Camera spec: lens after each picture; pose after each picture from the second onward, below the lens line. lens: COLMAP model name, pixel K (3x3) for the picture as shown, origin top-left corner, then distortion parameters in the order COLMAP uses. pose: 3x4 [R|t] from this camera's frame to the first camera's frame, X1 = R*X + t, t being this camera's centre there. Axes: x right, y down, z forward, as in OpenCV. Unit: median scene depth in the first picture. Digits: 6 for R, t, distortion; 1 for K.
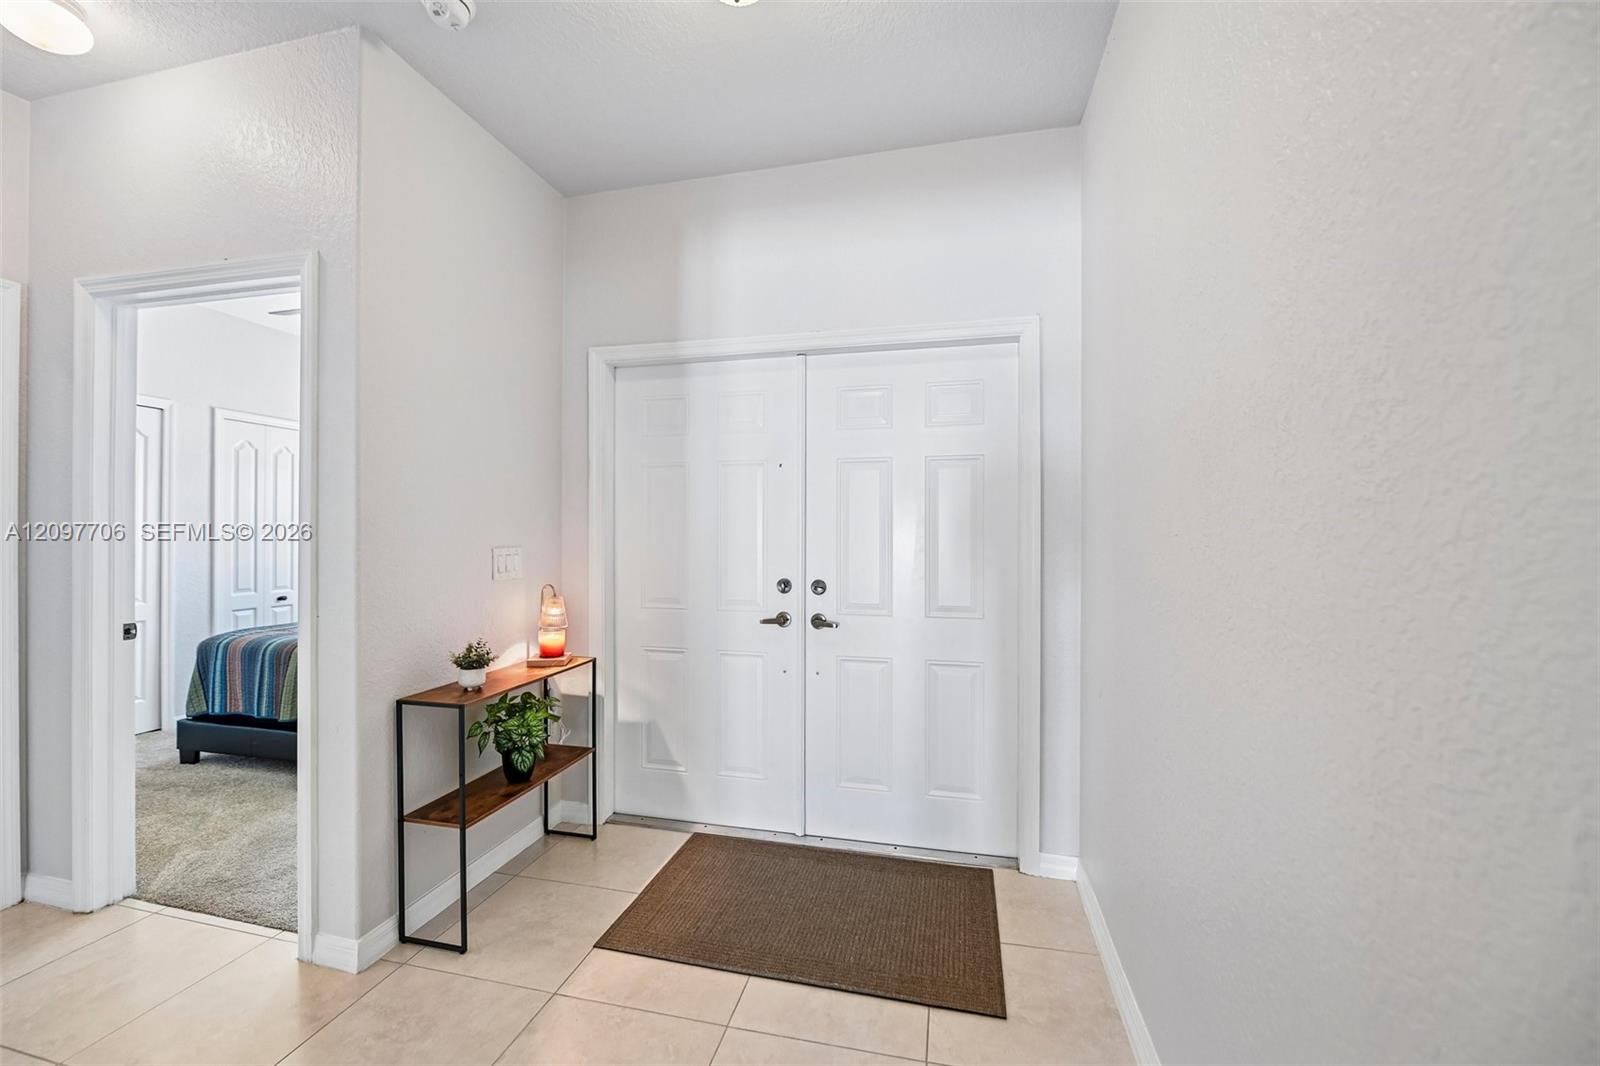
lens RADIAL K [[646.4, 0, 801.6], [0, 646.4, 528.2], [0, 0, 1]] dist [-0.010878, -0.000219]
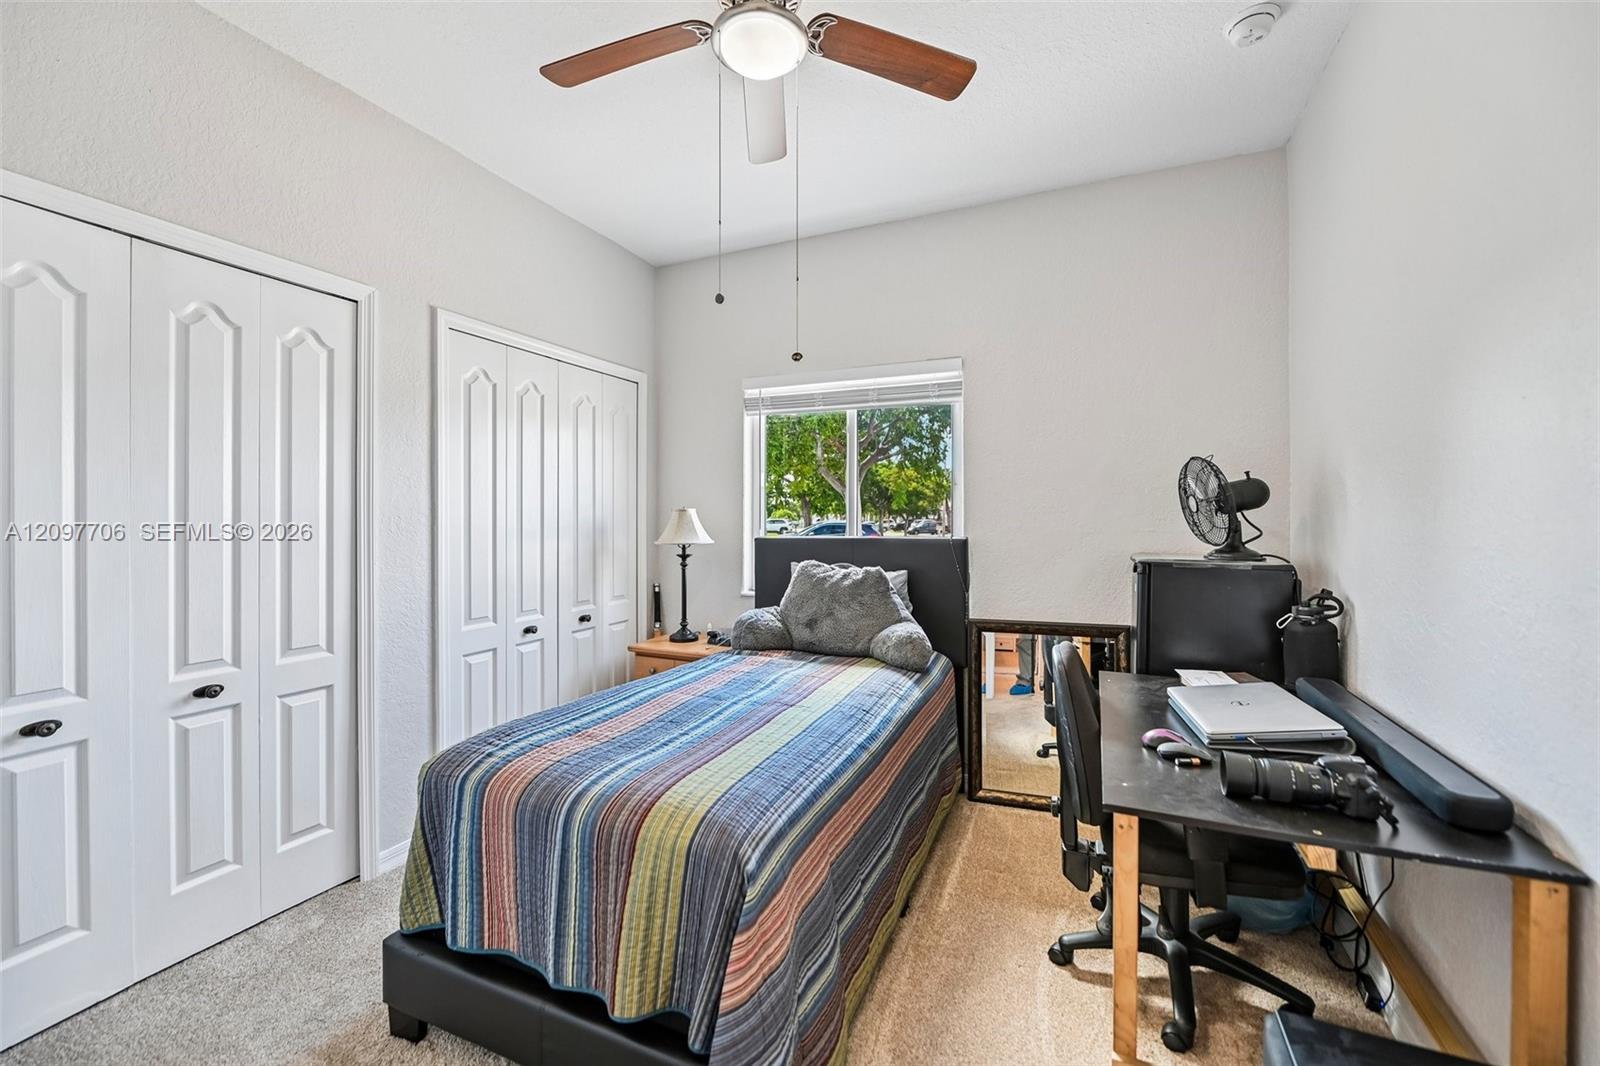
lens RADIAL K [[639.0, 0, 798.1], [0, 639.0, 527.6], [0, 0, 1]] dist [-0.009681, -0.000188]
pose [[0.980263, 0.004314, -0.197653, -0.598911], [-0.001261, 0.999878, 0.015573, 0.001399], [0.197696, -0.015017, 0.980148, 0.619609]]
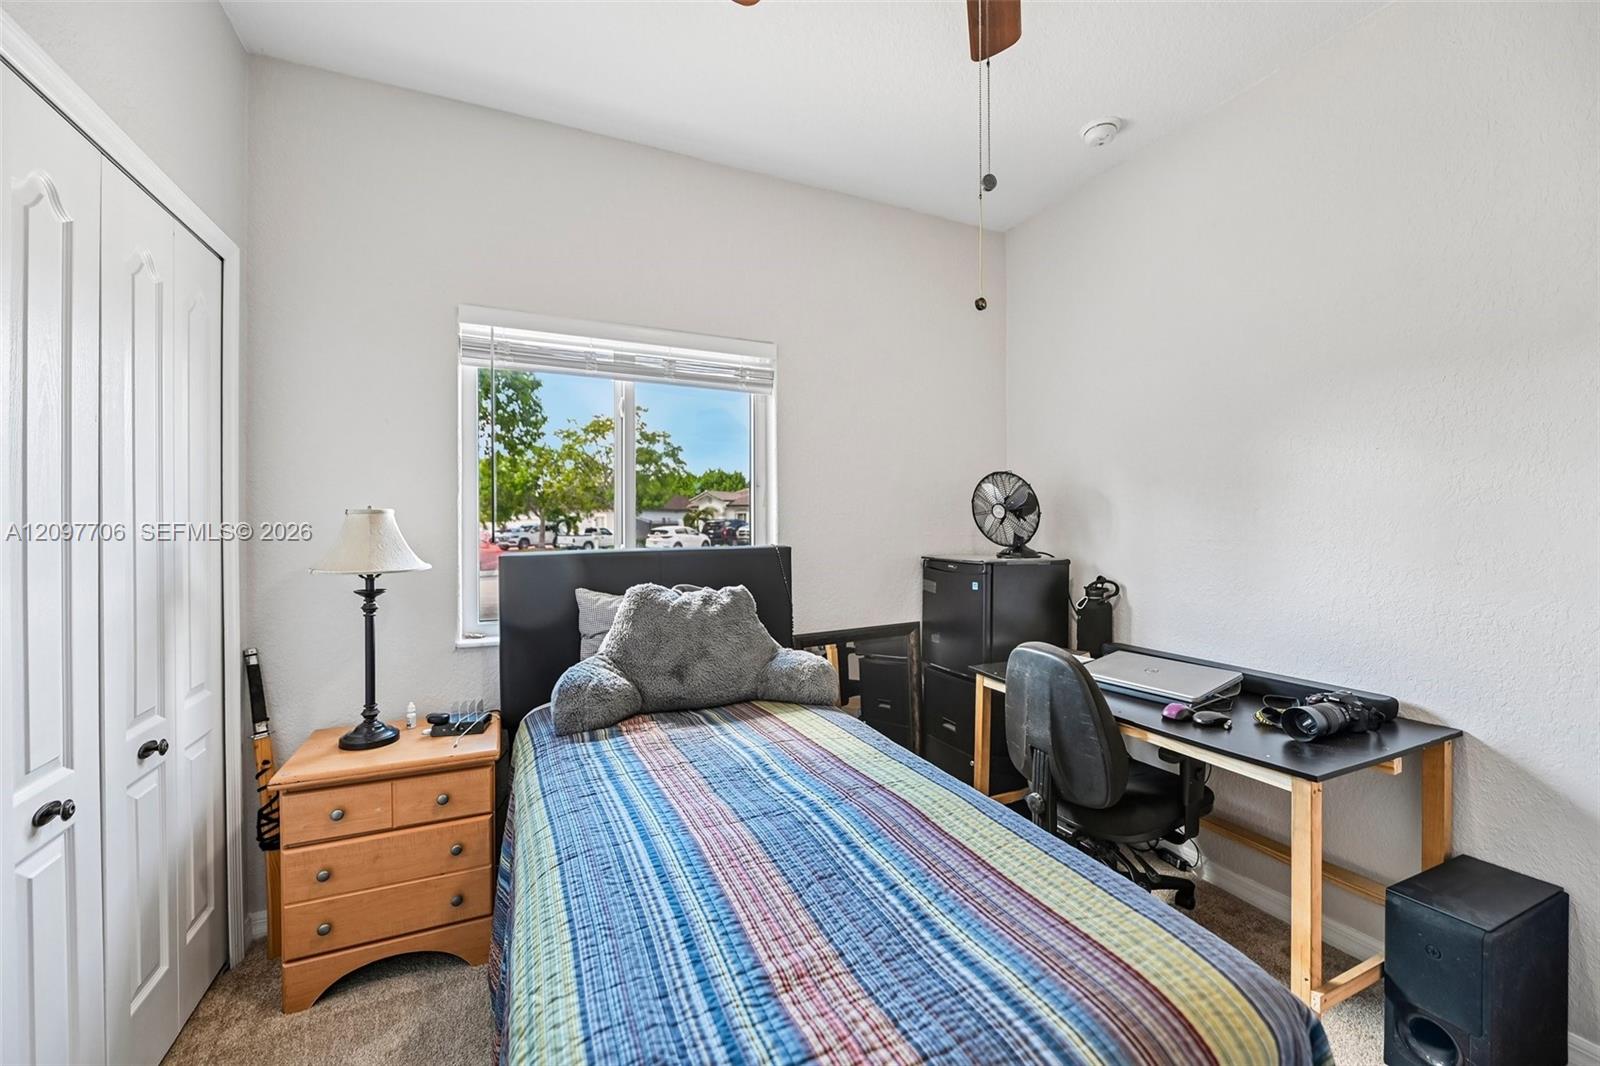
lens RADIAL K [[639.0, 0, 798.1], [0, 639.0, 527.6], [0, 0, 1]] dist [-0.009681, -0.000188]
pose [[0.793615, -0.005128, 0.608398, -1.004813], [0.001666, 0.999979, 0.006254, 0.001263], [-0.608417, -0.003950, 0.793607, 0.884612]]
